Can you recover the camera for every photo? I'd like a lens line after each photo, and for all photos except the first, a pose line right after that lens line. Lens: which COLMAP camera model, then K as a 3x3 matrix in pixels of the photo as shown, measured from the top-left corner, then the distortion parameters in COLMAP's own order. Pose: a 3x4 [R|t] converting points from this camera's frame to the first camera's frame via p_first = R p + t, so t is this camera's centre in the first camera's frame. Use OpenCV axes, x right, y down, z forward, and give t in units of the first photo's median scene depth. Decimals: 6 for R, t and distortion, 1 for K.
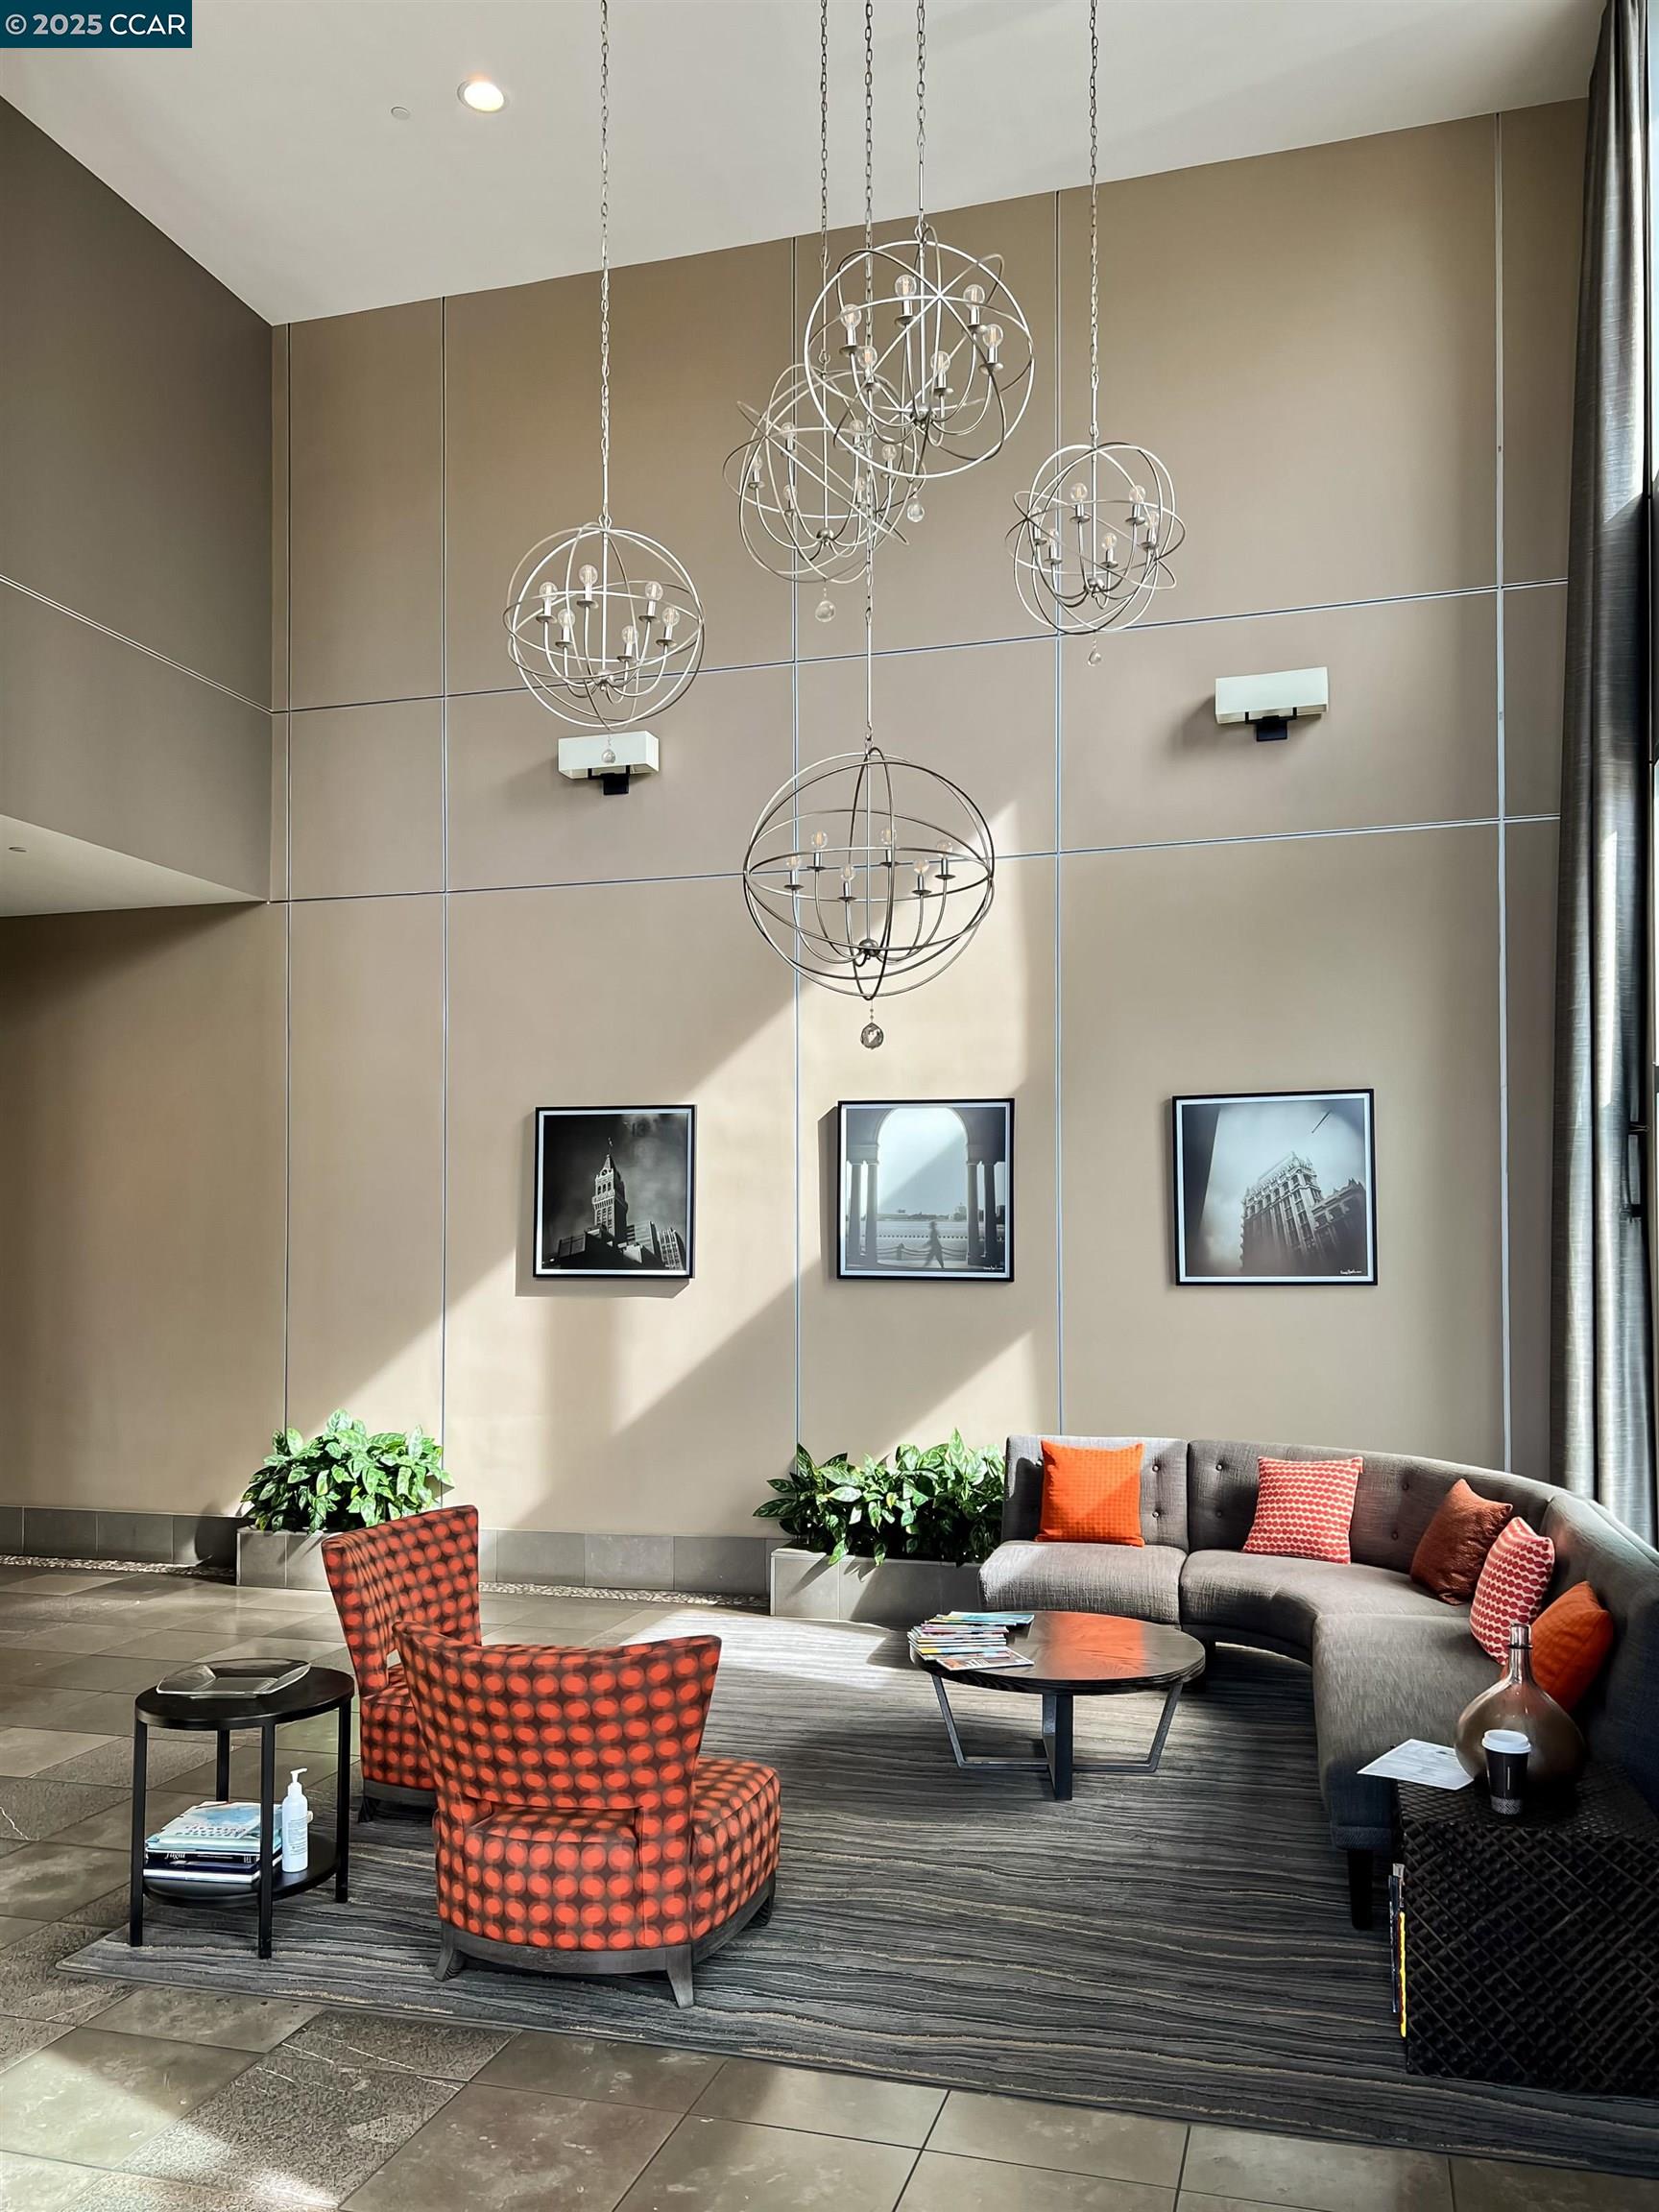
lens RADIAL K [[1658.0, 0, 829.5], [0, 1658.0, 1106.0], [0, 0, 1]] dist [0.170138, -0.392661]
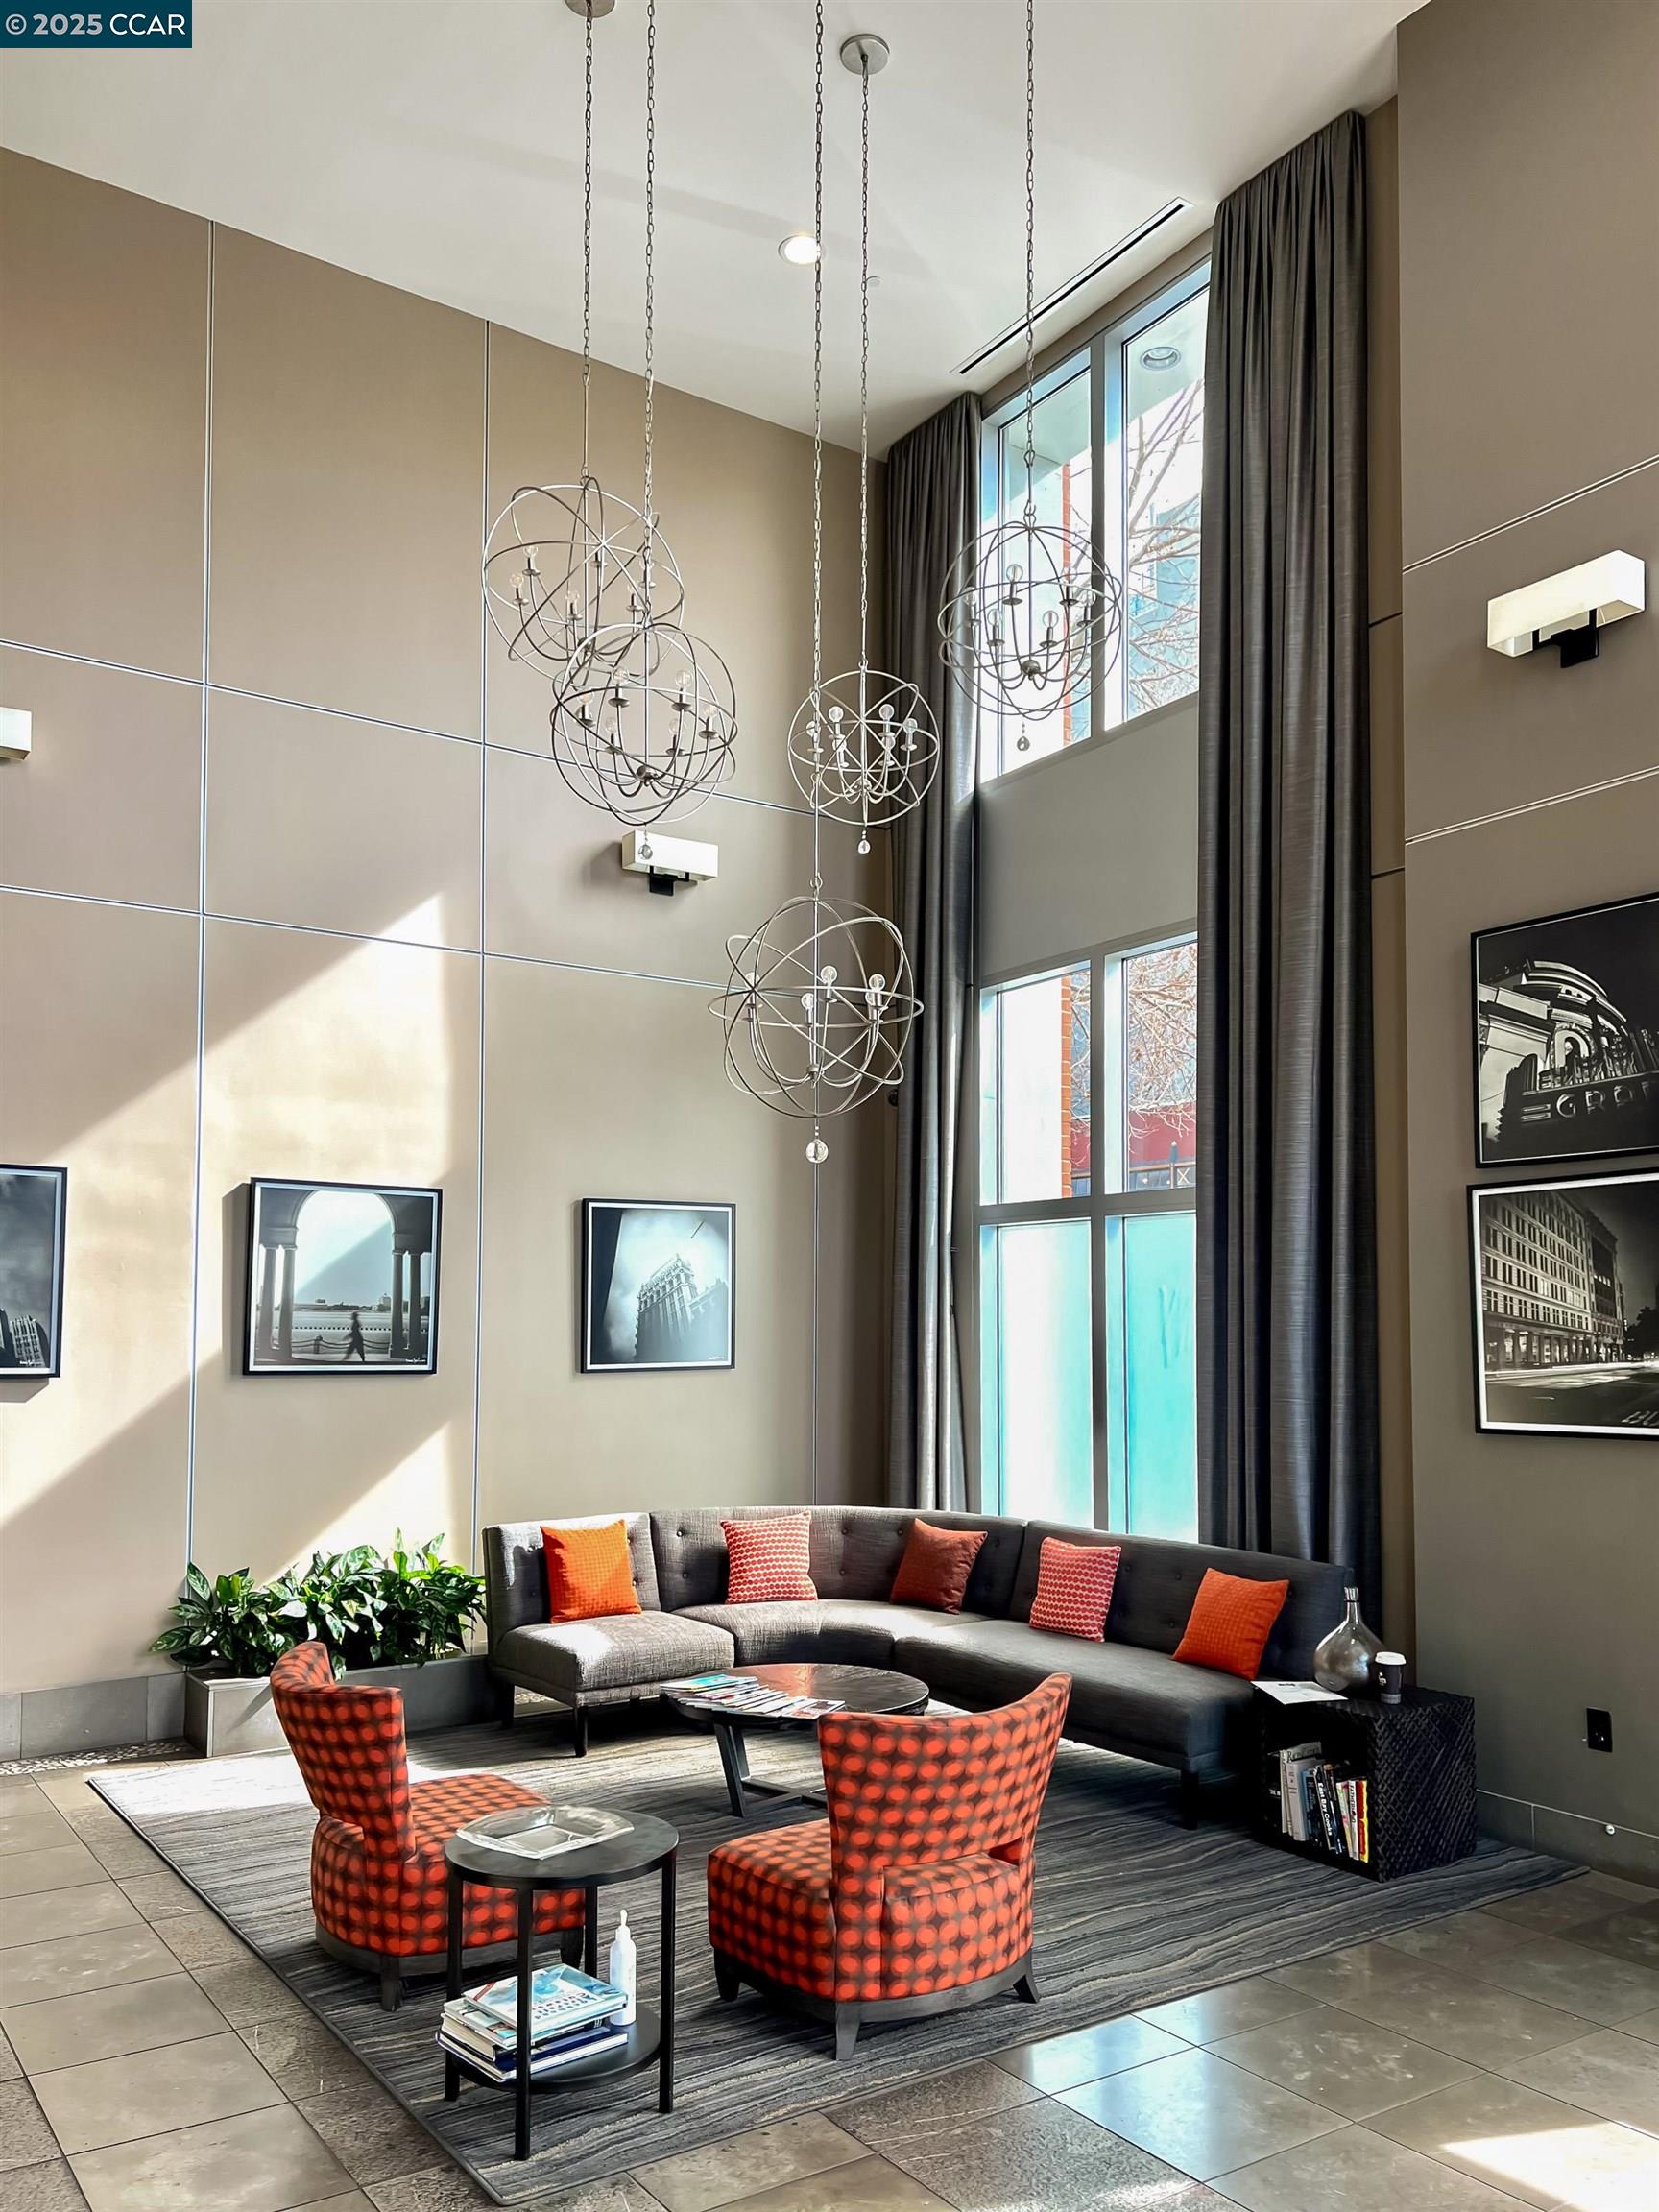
lens RADIAL K [[1703.1, 0, 829.5], [0, 1703.1, 1106.0], [0, 0, 1]] dist [0.060142, -0.109152]
pose [[0.634371, 0.102606, 0.766189, -0.540573], [-0.067942, 0.994717, -0.076957, 0.008991], [-0.770038, -0.003237, 0.637990, 0.166755]]
